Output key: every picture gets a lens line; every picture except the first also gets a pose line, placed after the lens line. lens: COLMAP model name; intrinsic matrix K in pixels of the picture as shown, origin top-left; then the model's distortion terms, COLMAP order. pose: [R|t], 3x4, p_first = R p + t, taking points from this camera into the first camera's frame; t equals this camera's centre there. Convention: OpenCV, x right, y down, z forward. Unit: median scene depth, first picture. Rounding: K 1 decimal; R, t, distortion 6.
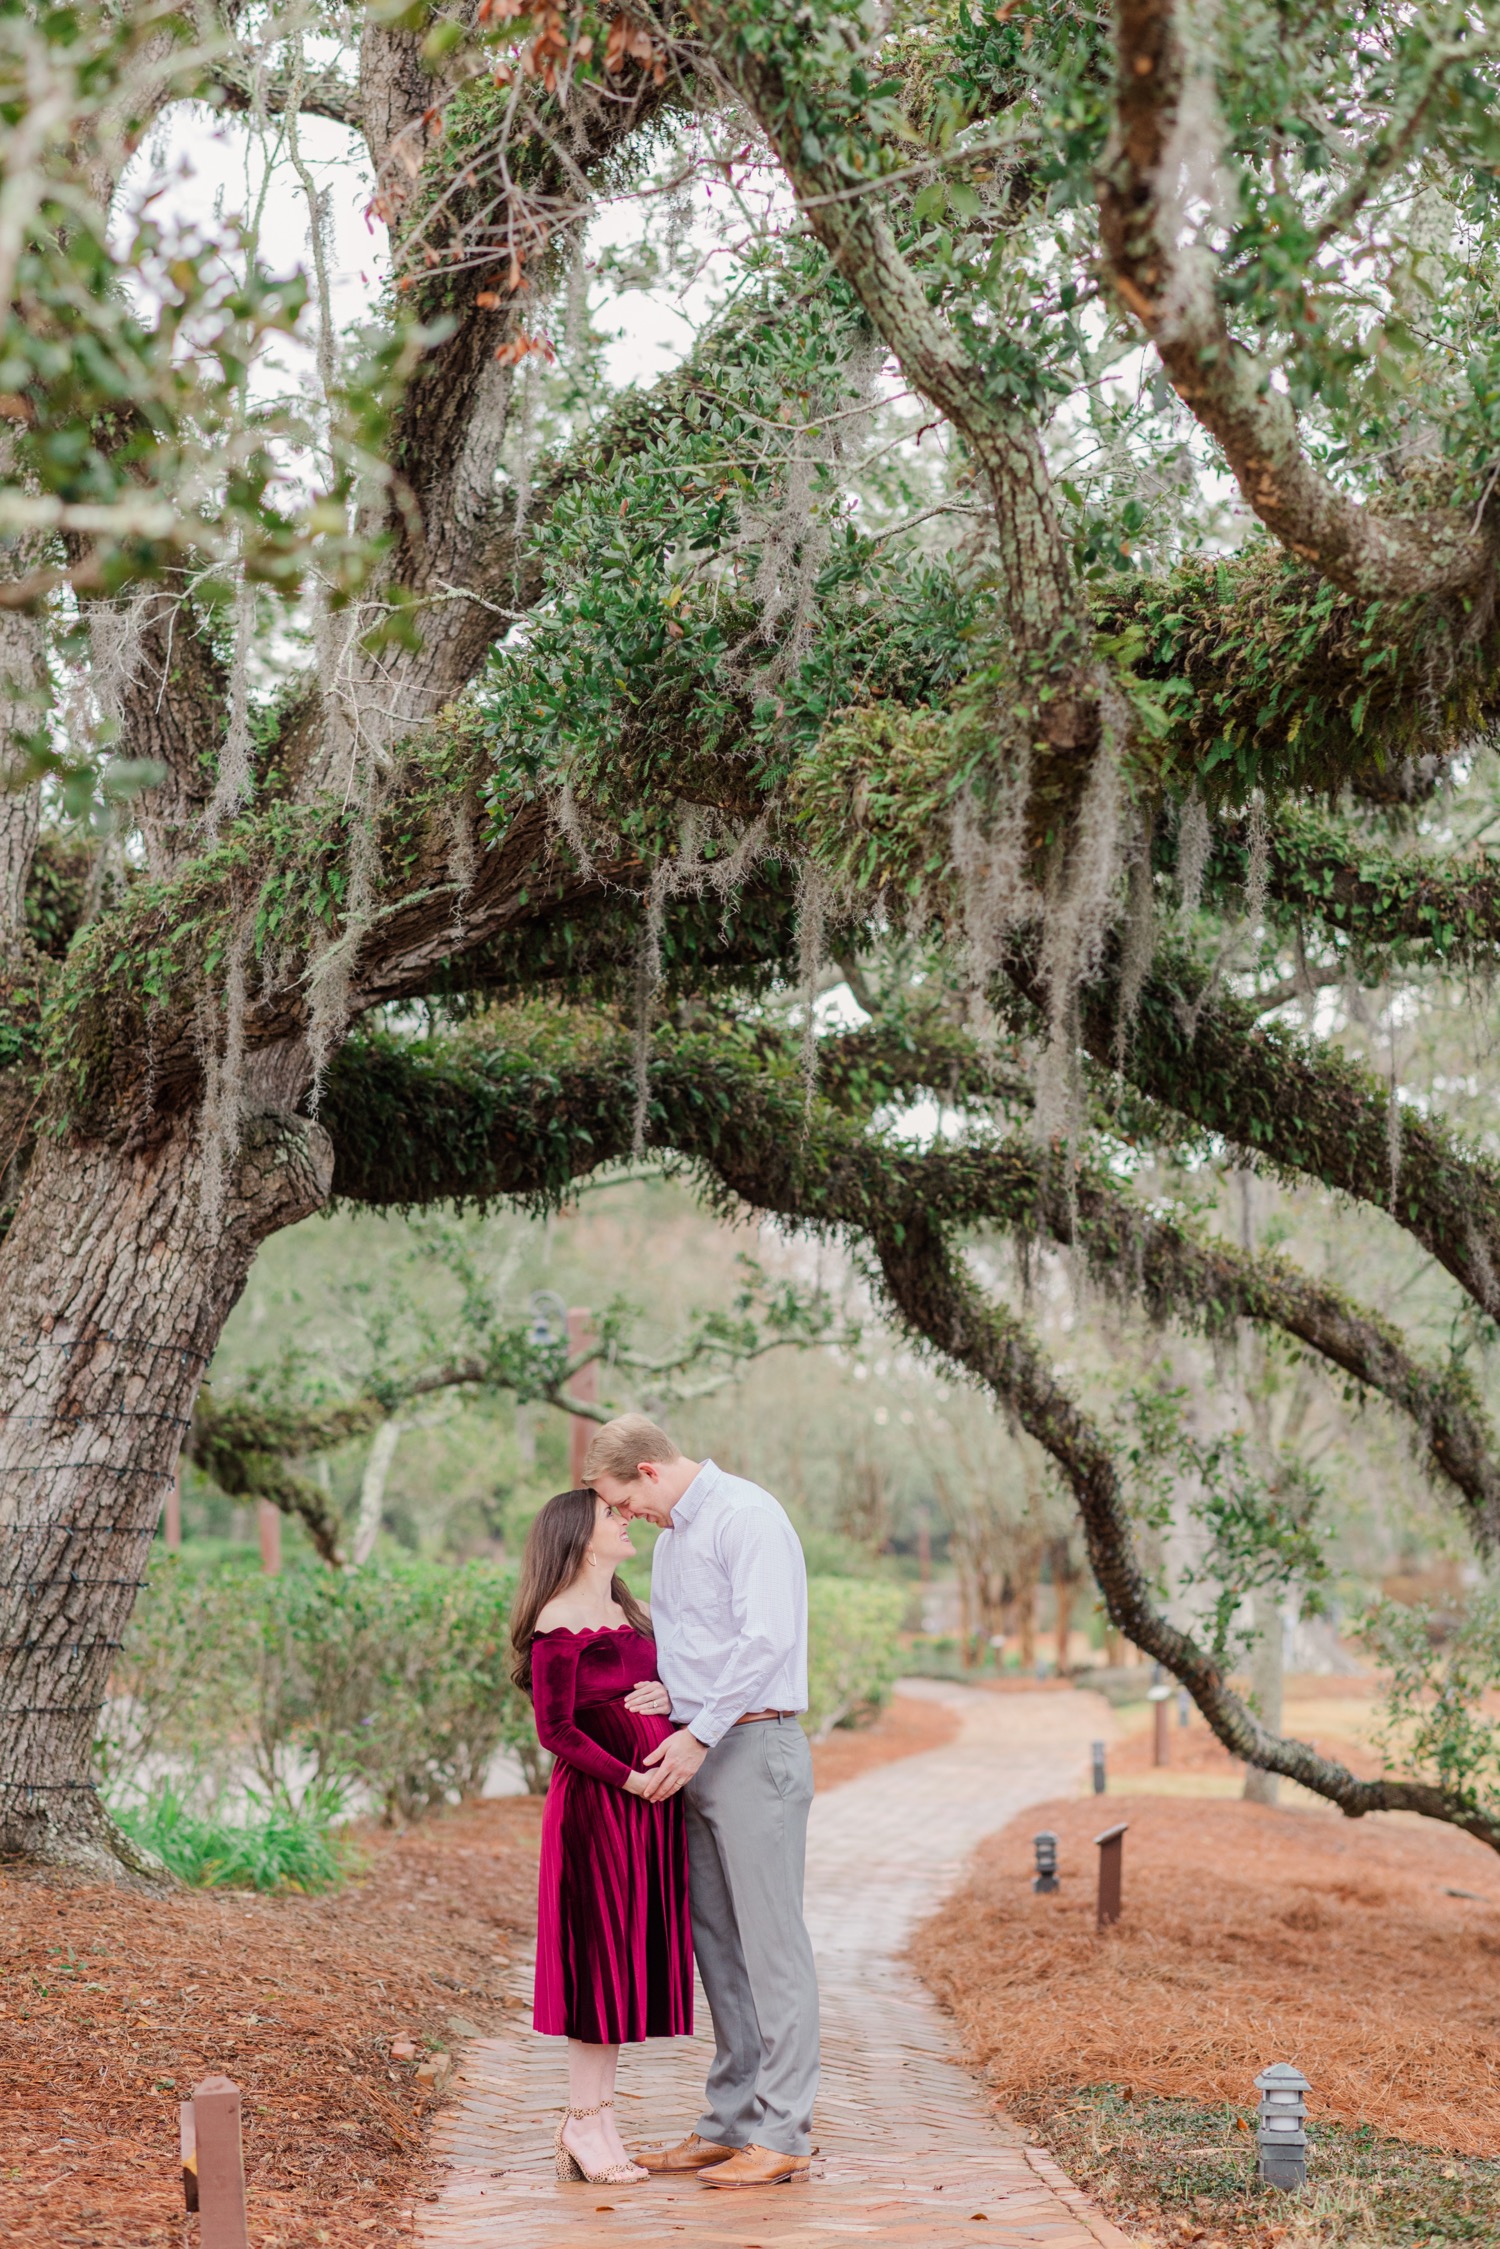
lens RADIAL K [[5322.4, 0, 750.0], [0, 5322.4, 1124.5], [0, 0, 1]] dist [0.070591, 0.190380]
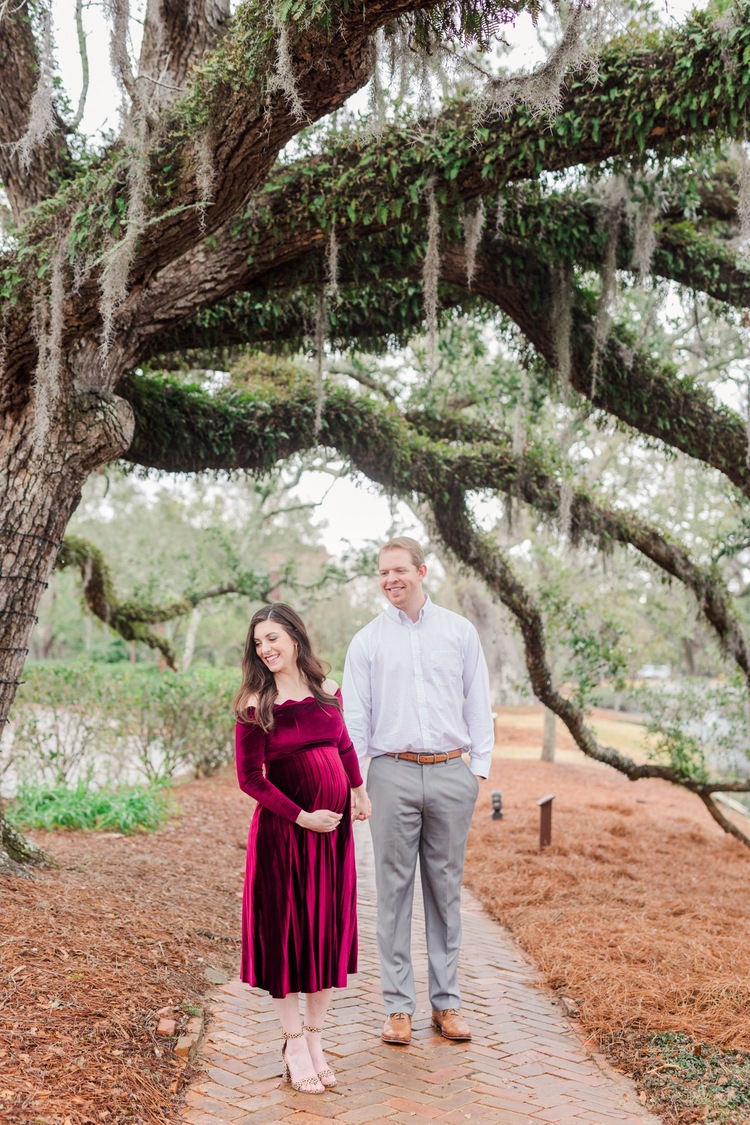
lens RADIAL K [[1585.1, 0, 375.0], [0, 1585.1, 562.5], [0, 0, 1]] dist [0.003786, 0.041375]
pose [[0.999375, -0.006081, 0.034824, -0.019615], [0.005543, 0.999864, 0.015529, 0.038473], [-0.034914, -0.015327, 0.999273, 0.463061]]
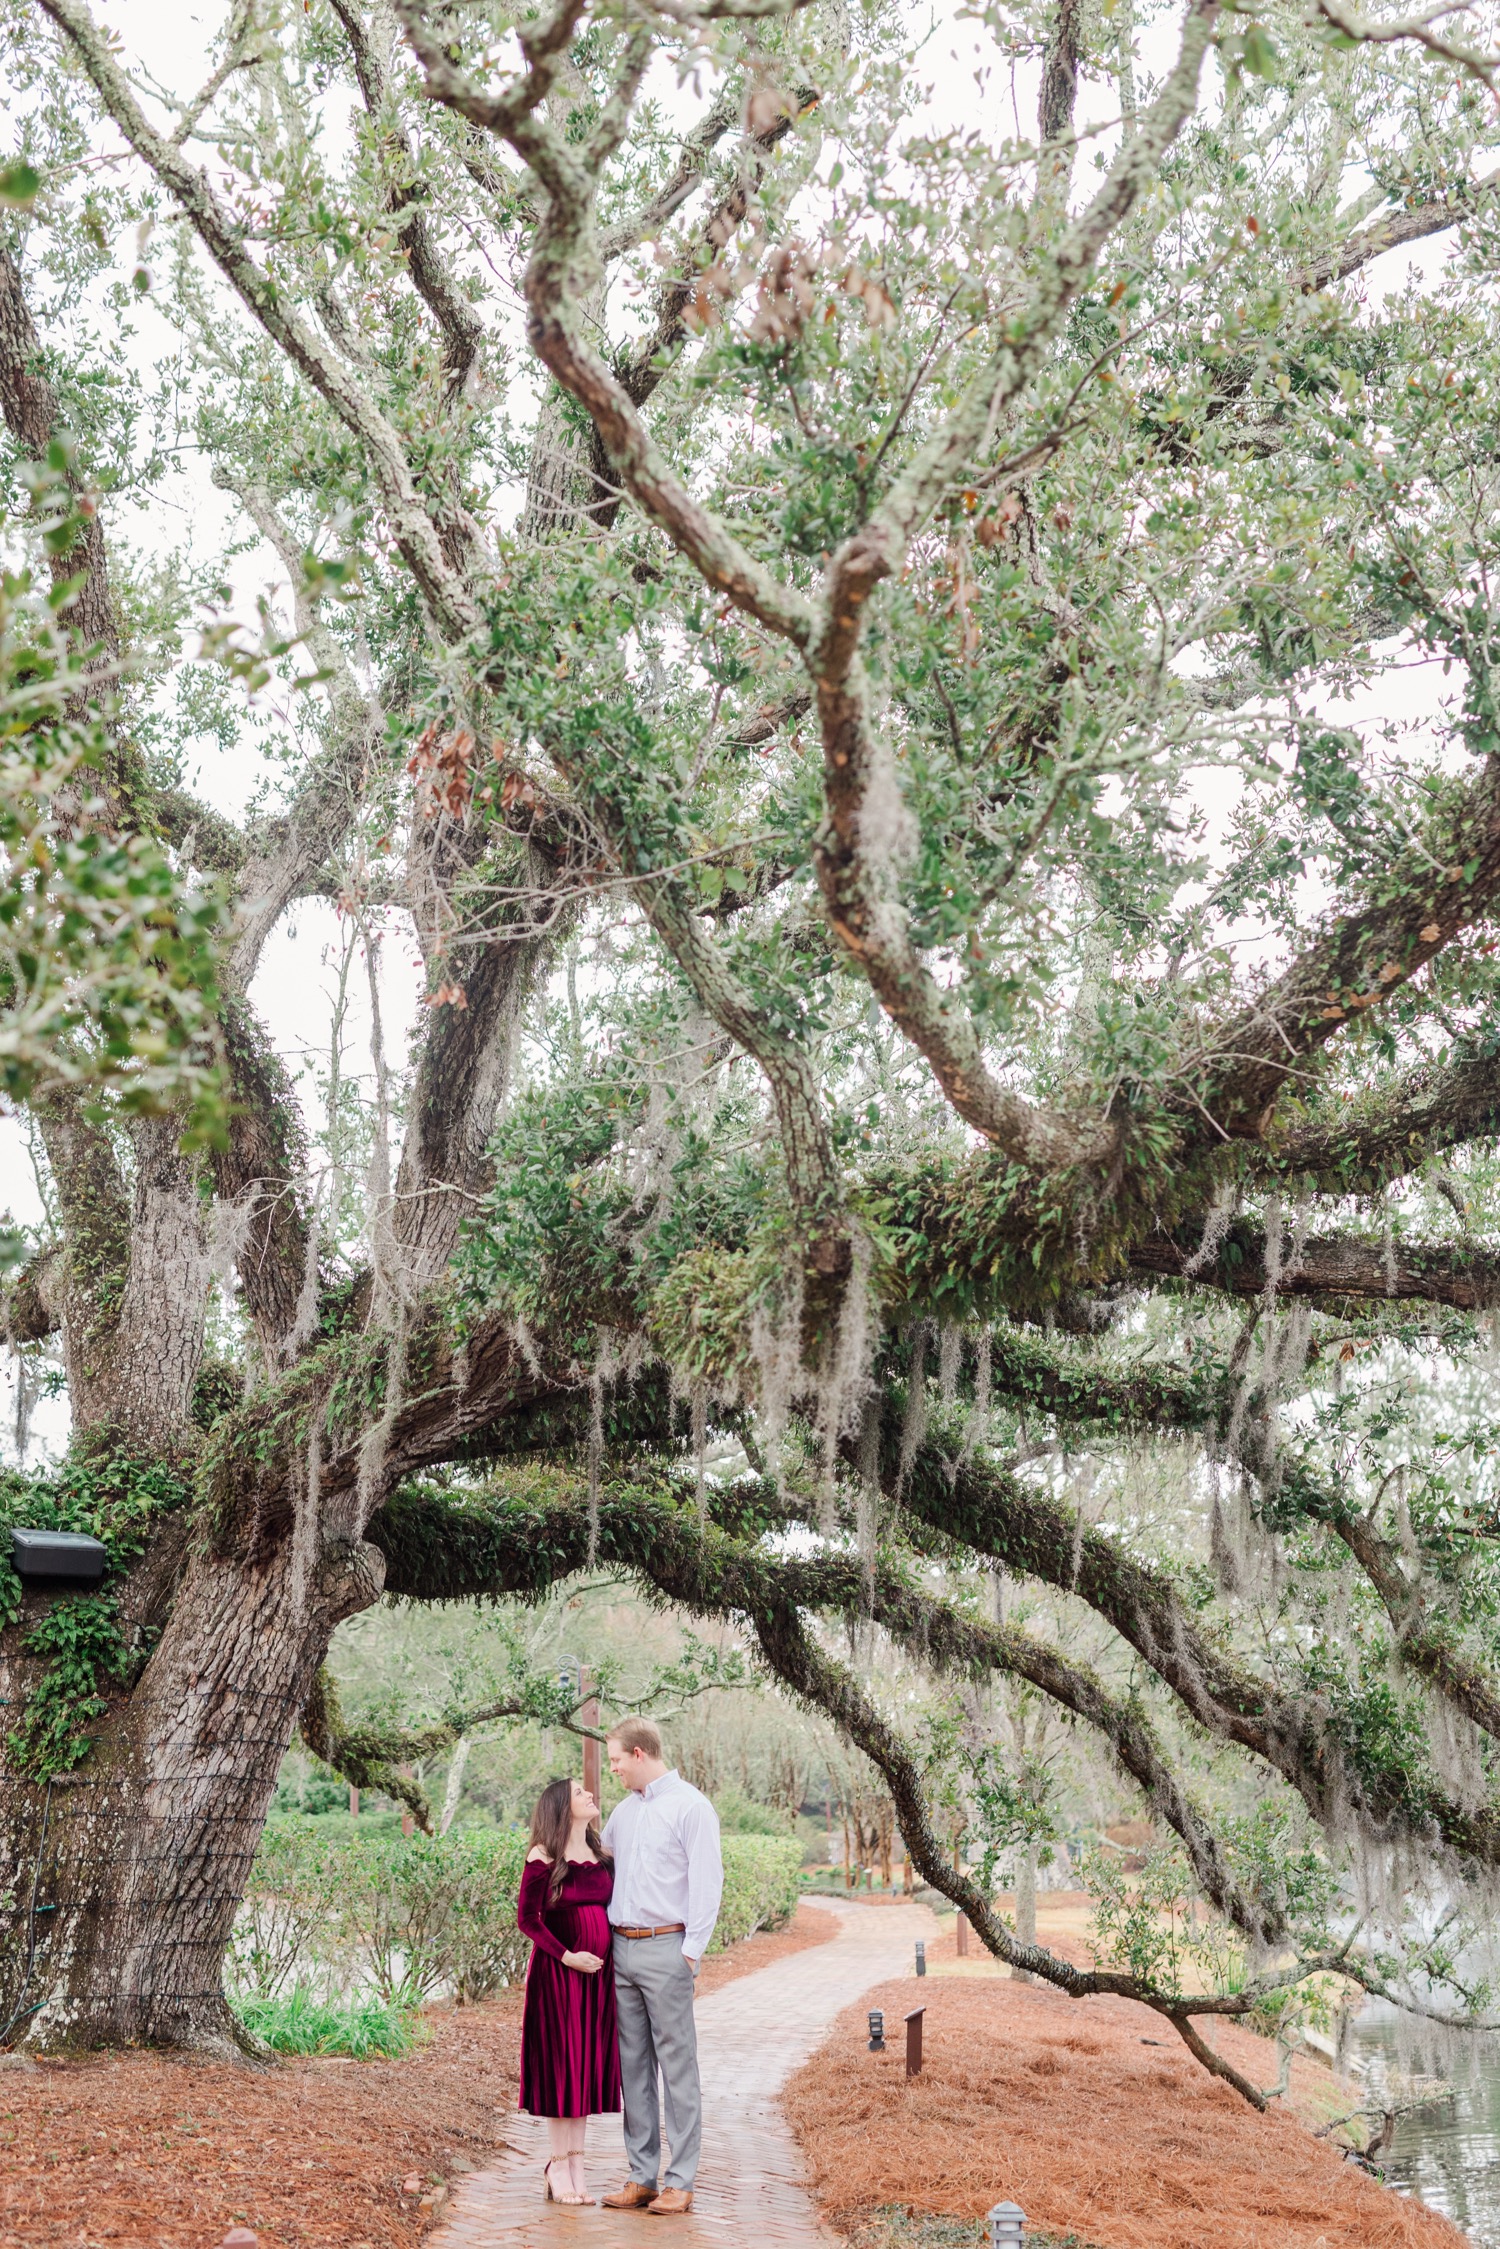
lens RADIAL K [[3168.9, 0, 750.0], [0, 3168.9, 1124.5], [0, 0, 1]] dist [0.003786, 0.041375]
pose [[0.999940, -0.006787, 0.008587, 0.016883], [0.007868, 0.991102, -0.132872, 0.001655], [-0.007609, 0.132932, 0.991096, 0.079856]]
